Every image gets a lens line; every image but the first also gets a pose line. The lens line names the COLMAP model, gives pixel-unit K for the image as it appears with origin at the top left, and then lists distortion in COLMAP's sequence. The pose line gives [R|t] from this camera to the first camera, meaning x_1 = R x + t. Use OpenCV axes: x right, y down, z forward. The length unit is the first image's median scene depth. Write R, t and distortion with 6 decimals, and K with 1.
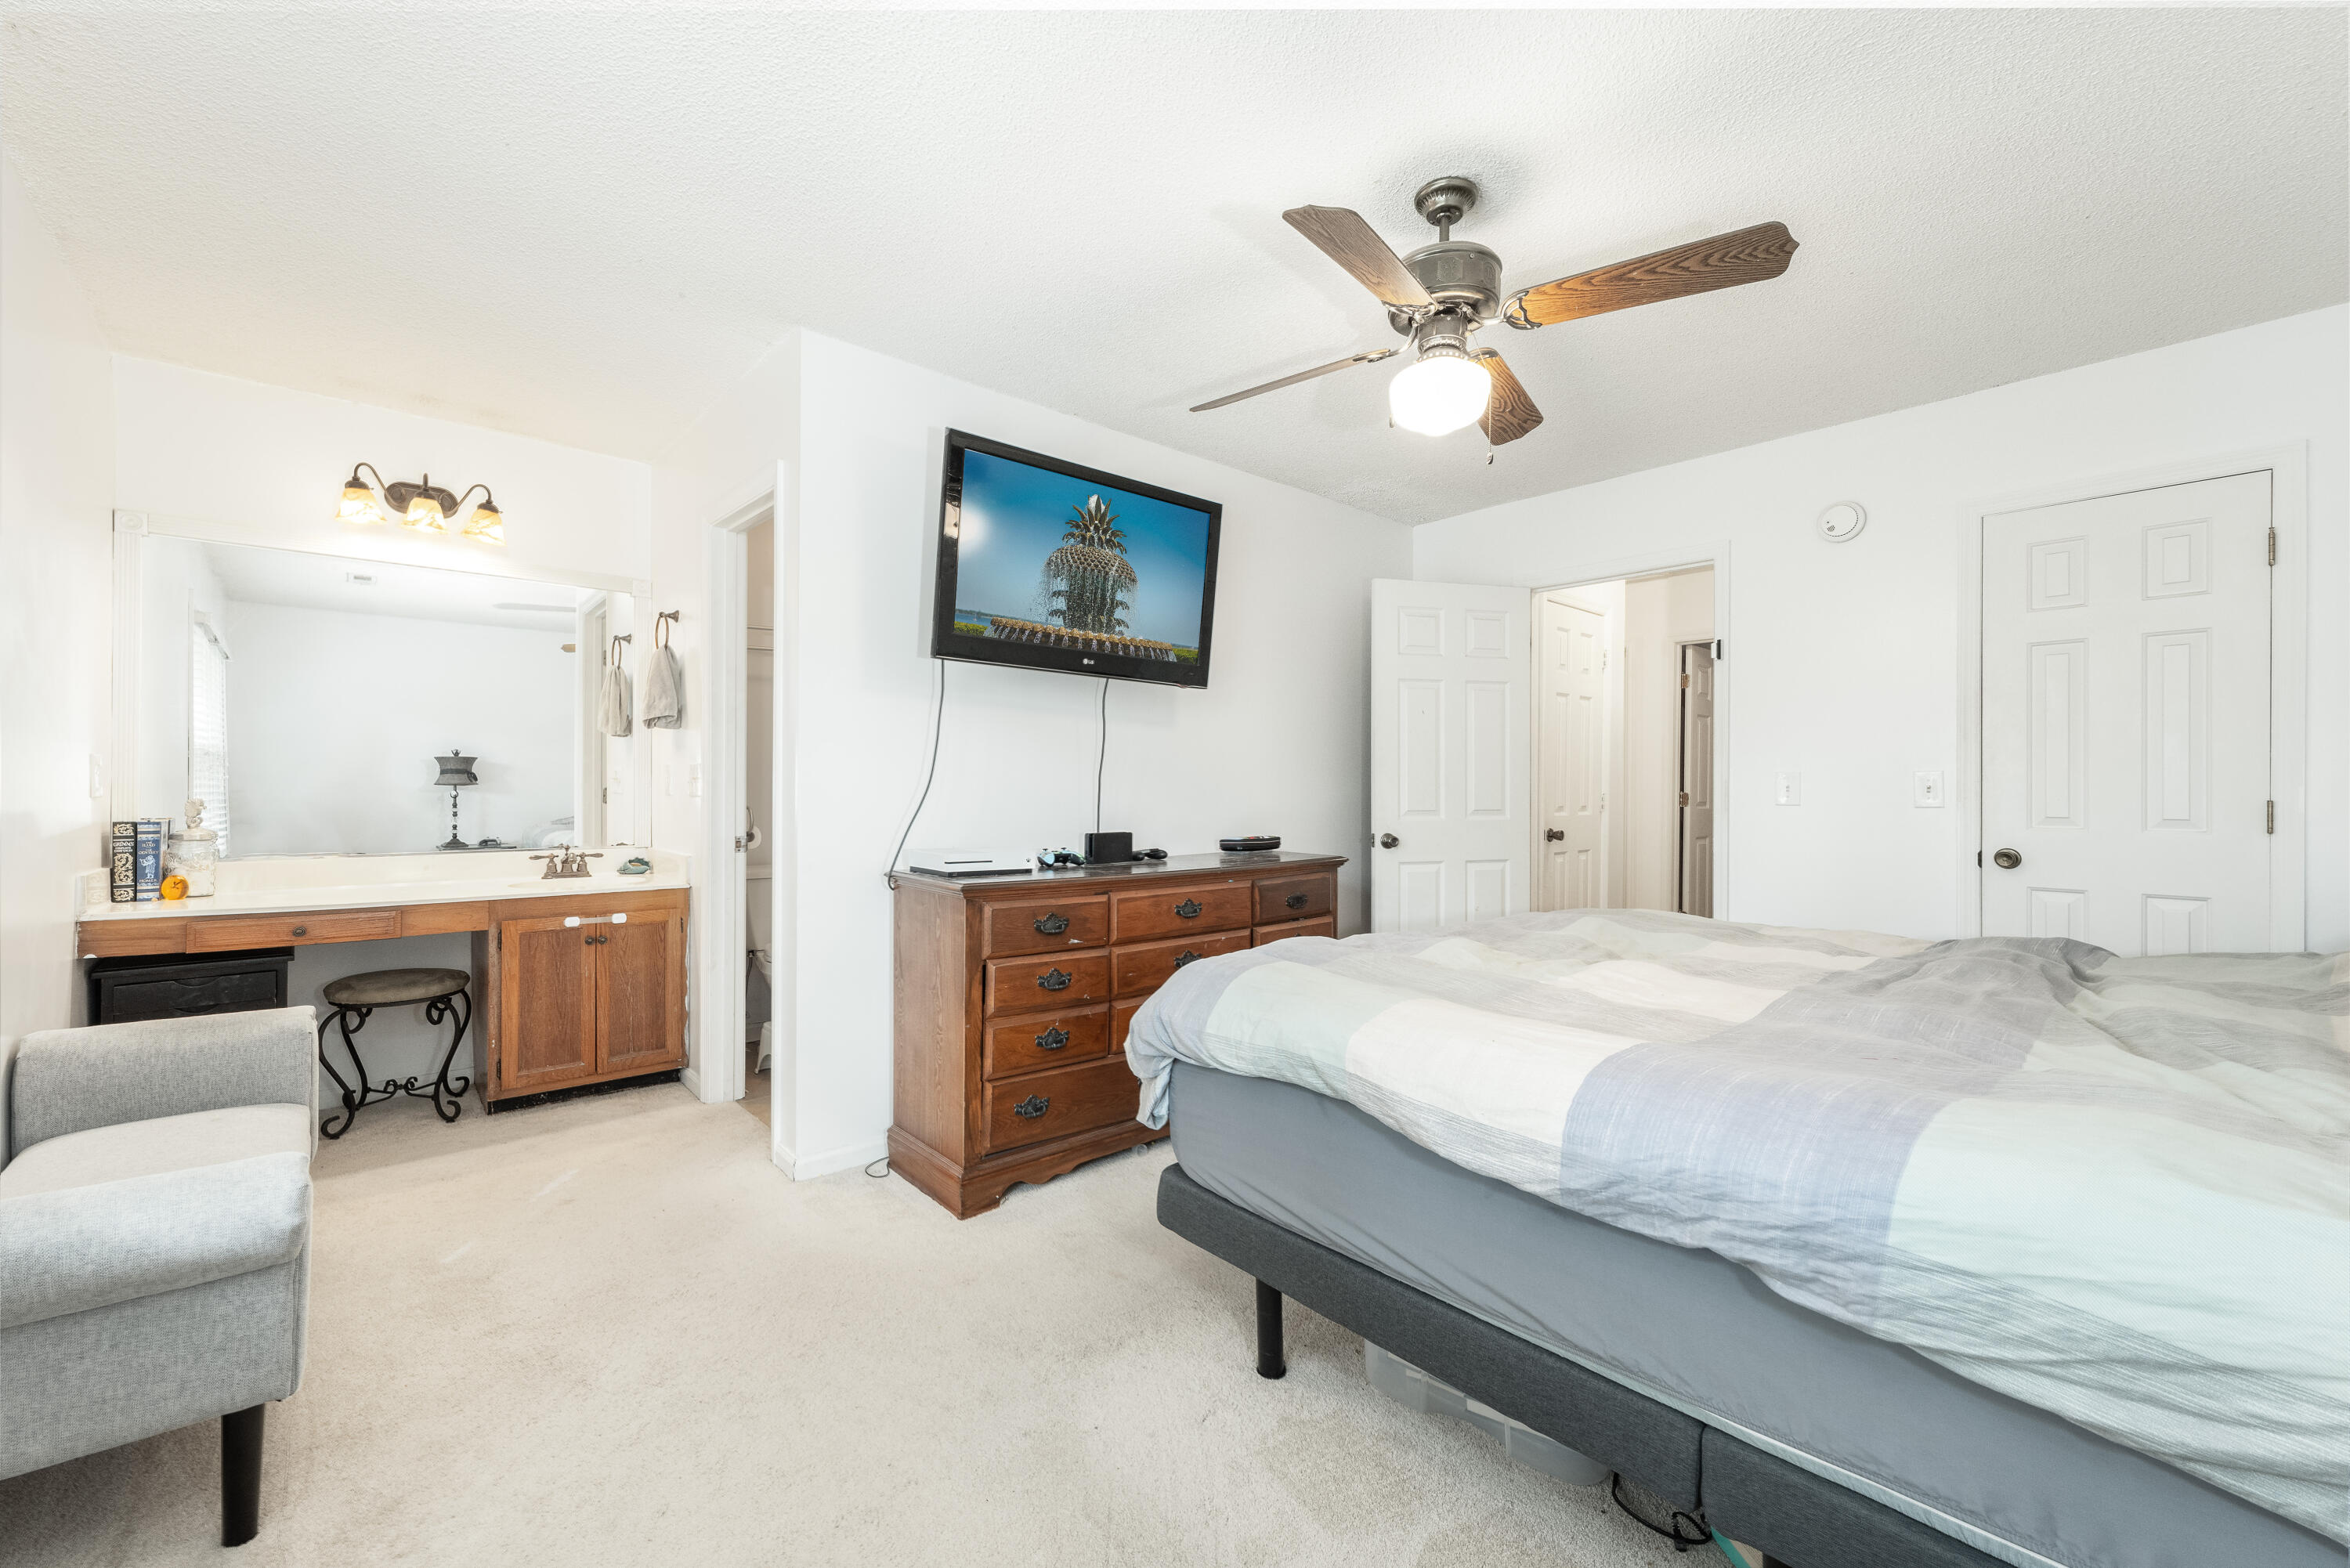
lens RADIAL K [[947.2, 0, 1175.0], [0, 947.2, 784.0], [0, 0, 1]] dist [-0.003126, 0.000014]
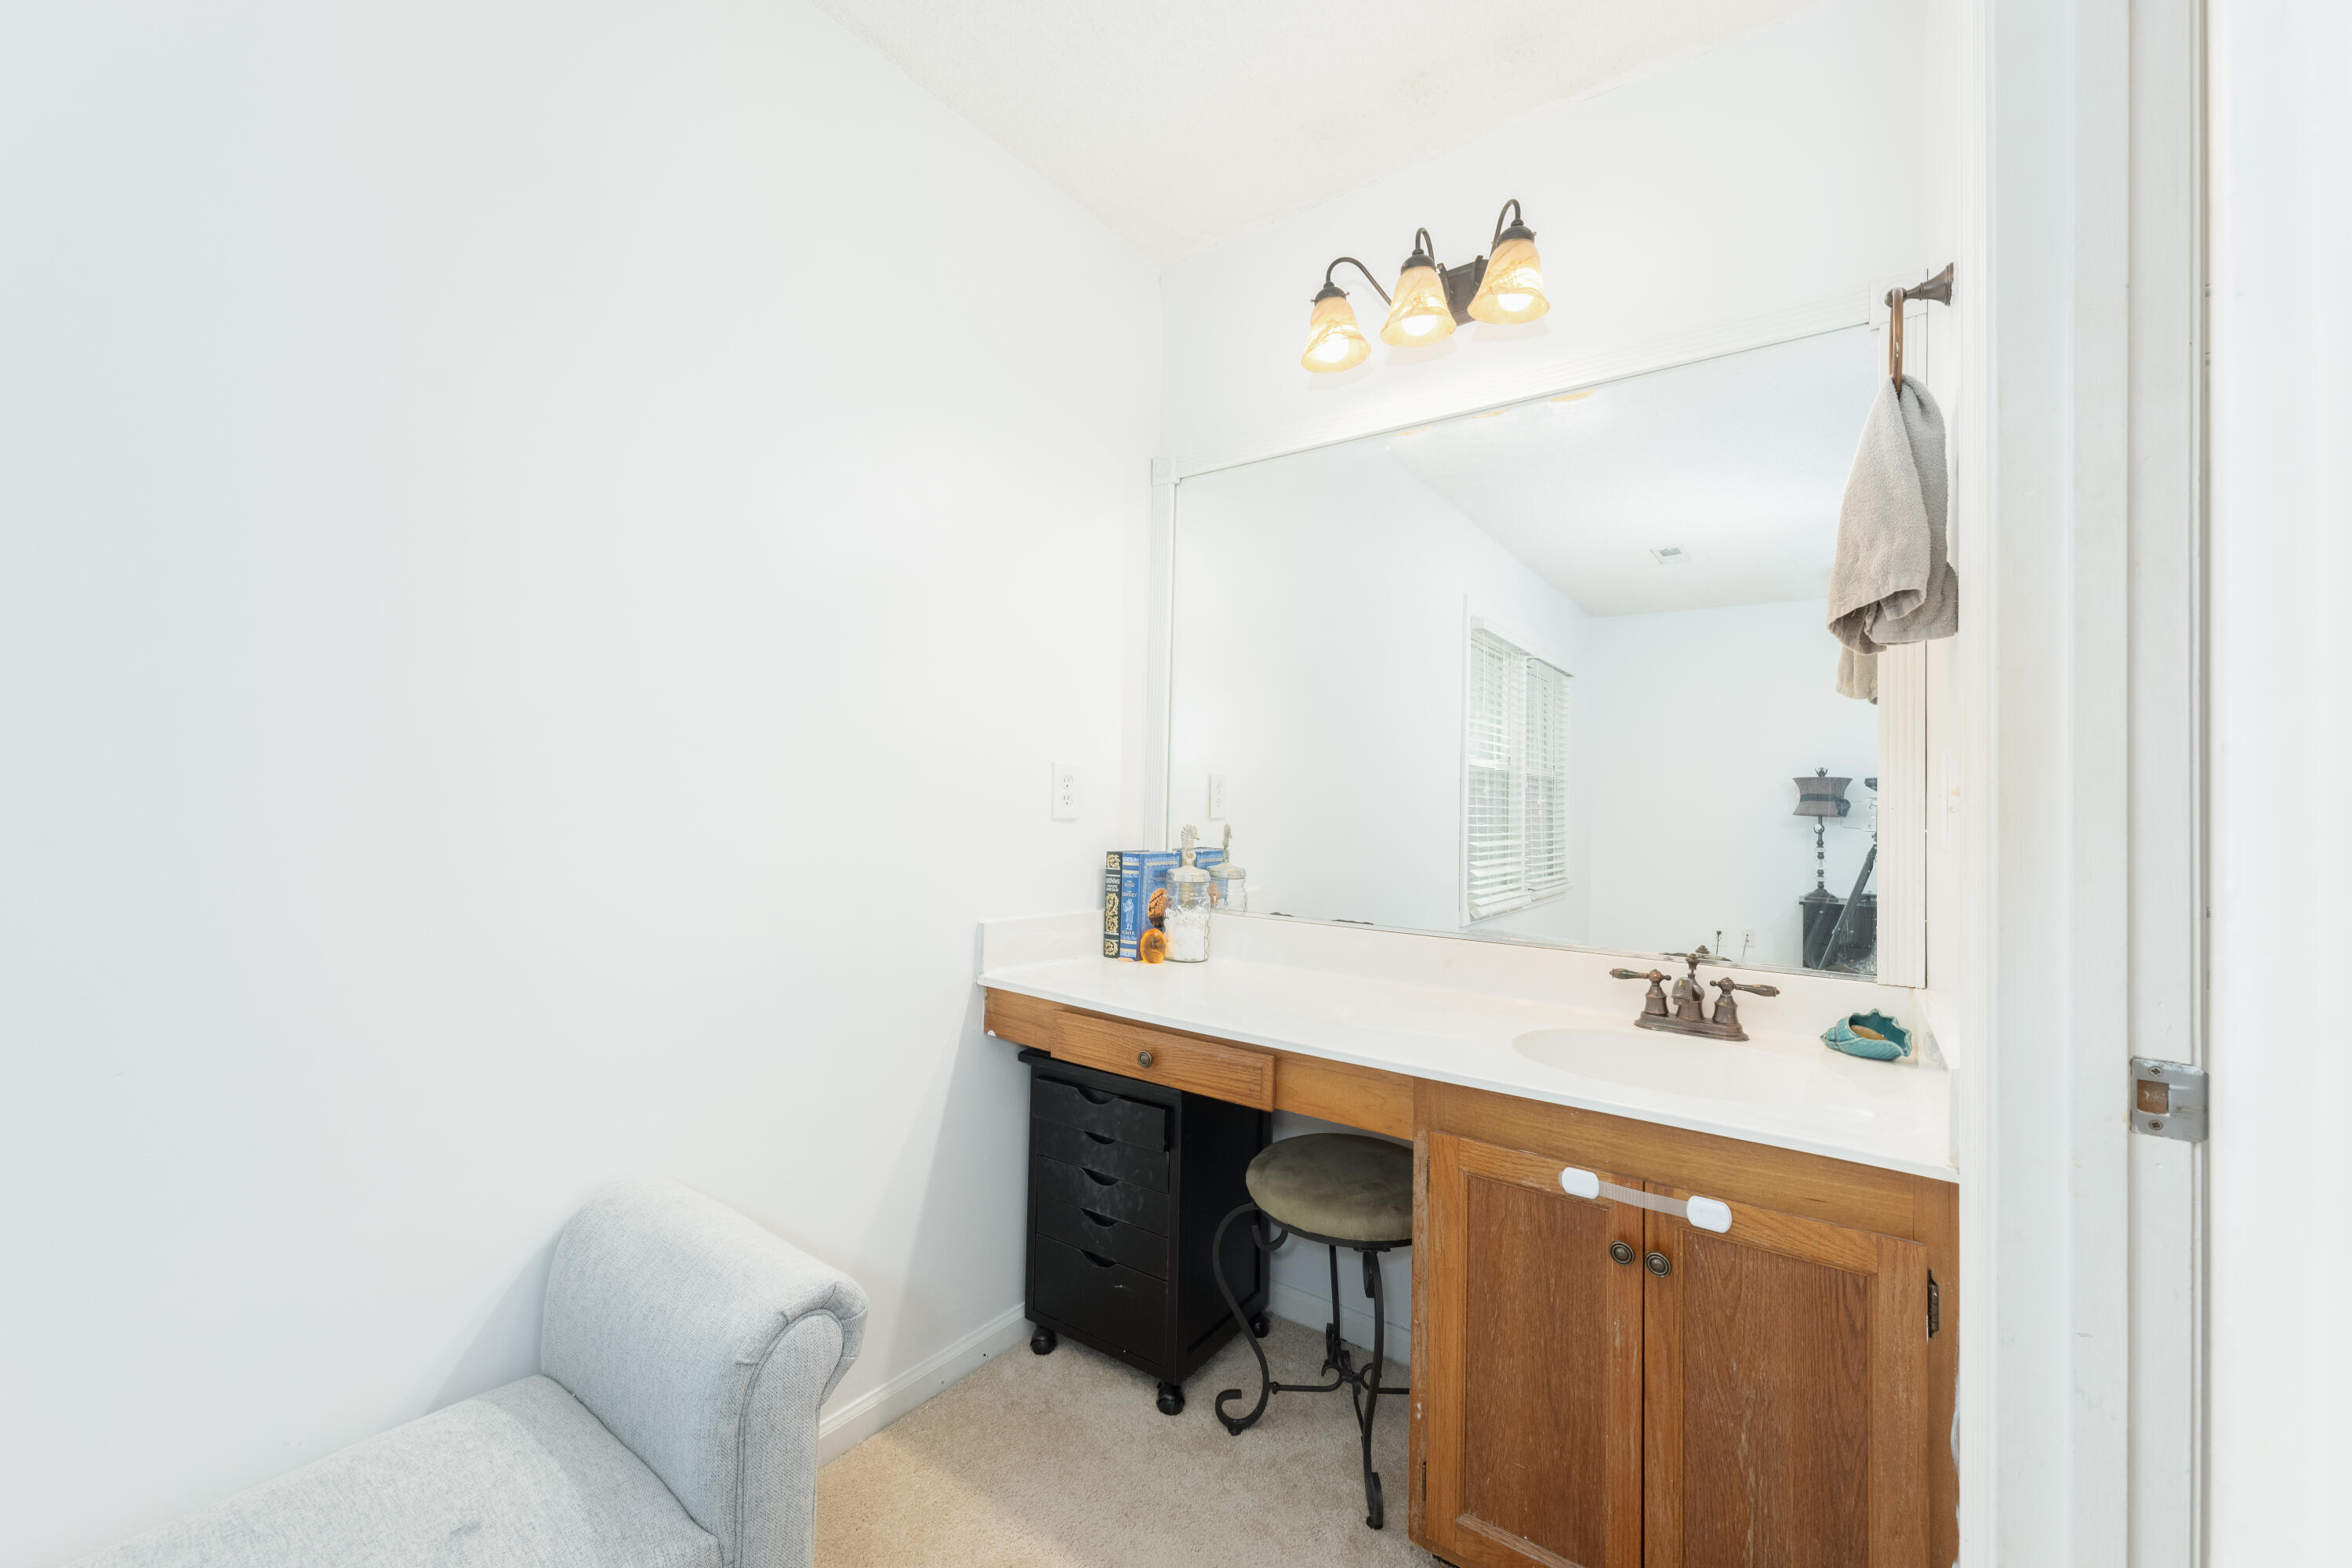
lens RADIAL K [[948.1, 0, 1176.0], [0, 948.1, 784.0], [0, 0, 1]] dist [-0.003126, 0.000014]
pose [[0.205382, -0.017155, -0.978532, -0.297467], [-0.017214, 0.999628, -0.021138, 0.000842], [0.978531, 0.021185, 0.205010, 0.745835]]
